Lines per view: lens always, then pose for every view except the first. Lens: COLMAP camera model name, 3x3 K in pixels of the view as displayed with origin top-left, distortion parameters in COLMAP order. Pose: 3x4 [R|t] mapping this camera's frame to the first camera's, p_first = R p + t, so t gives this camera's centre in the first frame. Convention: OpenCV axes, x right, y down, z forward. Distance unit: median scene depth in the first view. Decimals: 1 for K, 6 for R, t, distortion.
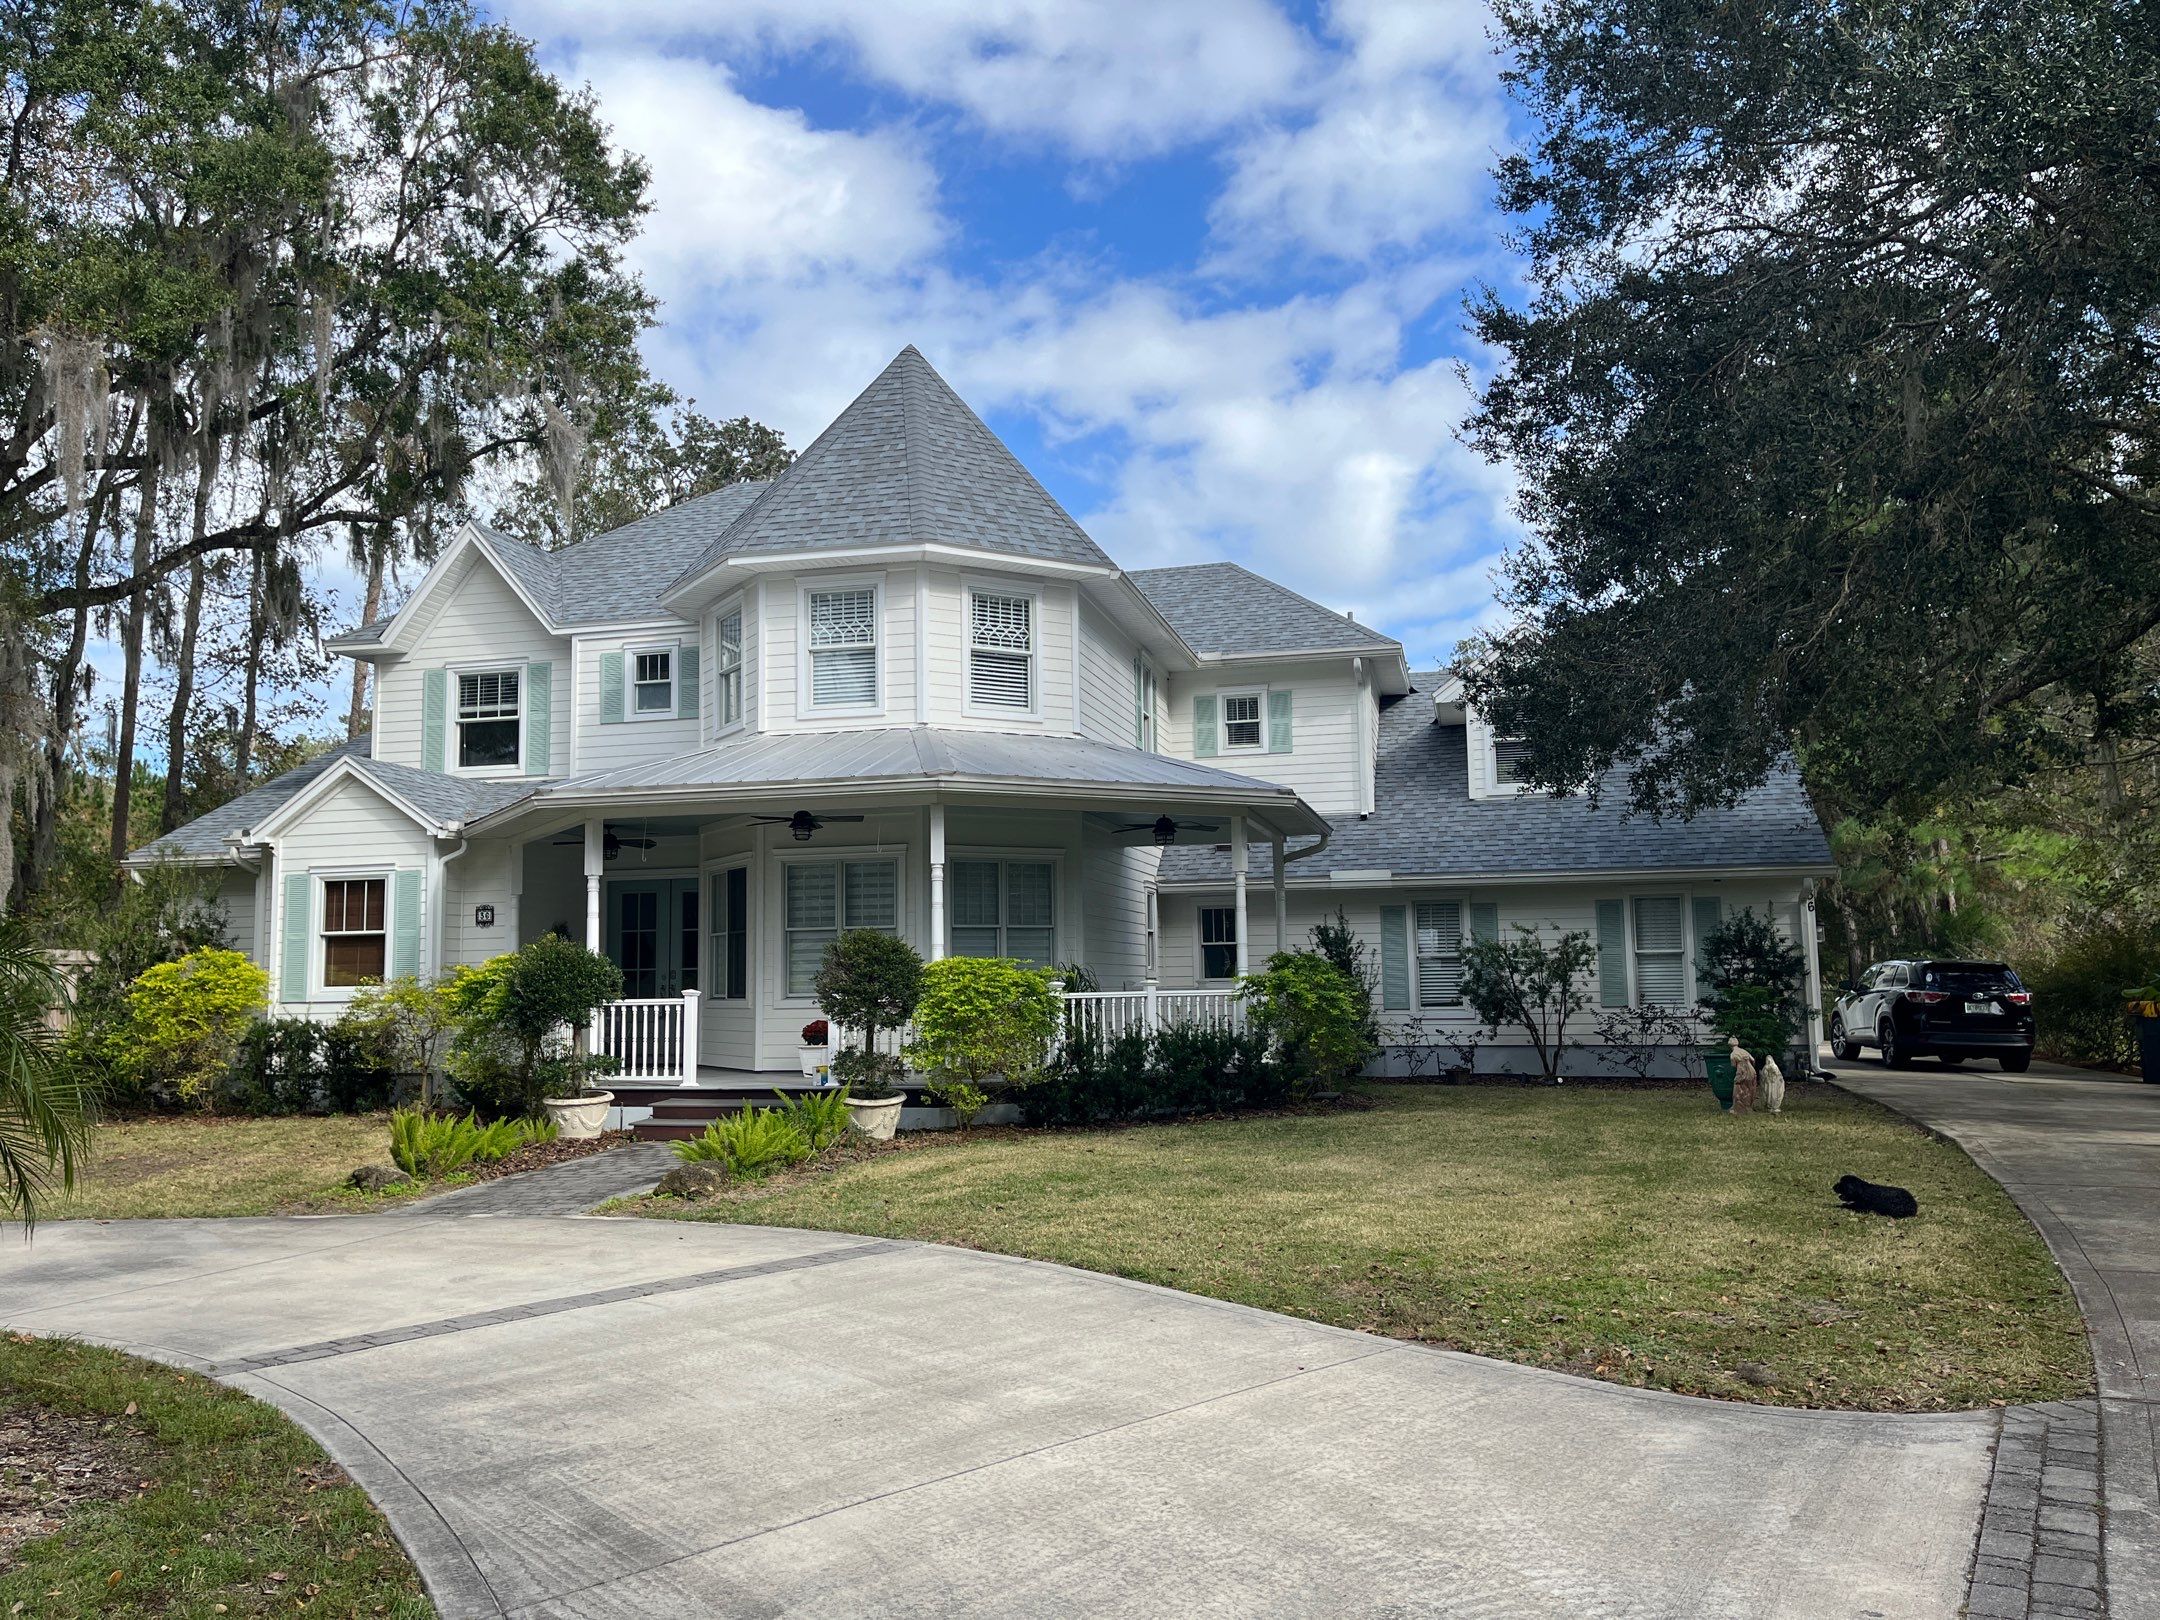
lens RADIAL K [[1655.3, 0, 1002.9], [0, 1655.3, 804.3], [0, 0, 1]] dist [0.007321, 0.006268]
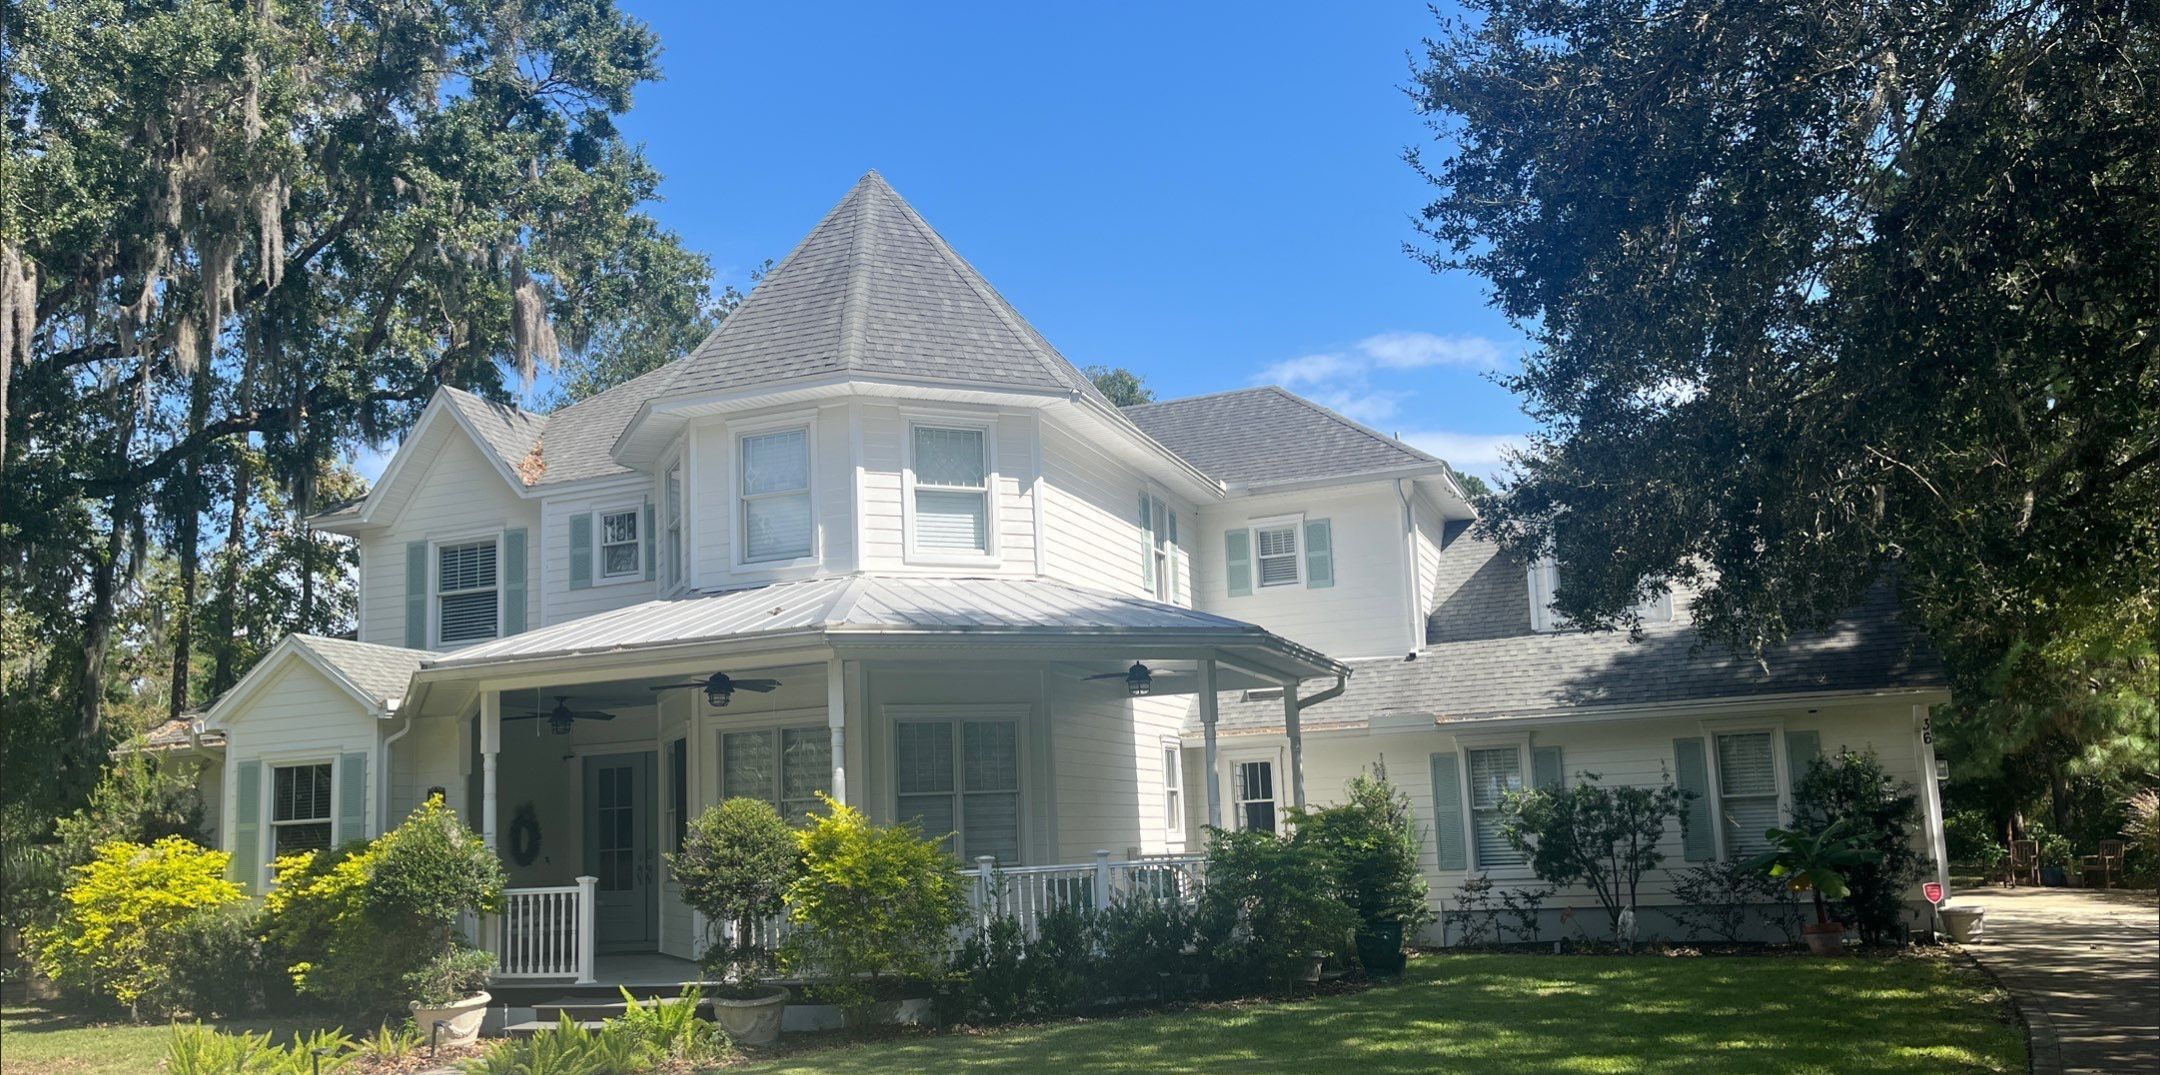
lens RADIAL K [[1639.3, 0, 1080.0], [0, 1639.3, 537.5], [0, 0, 1]] dist [0.009148, 0.002561]
pose [[0.994541, -0.046886, -0.093225, 0.139525], [0.039805, 0.996281, -0.076416, 0.005218], [0.096461, 0.072288, 0.992708, 0.096503]]
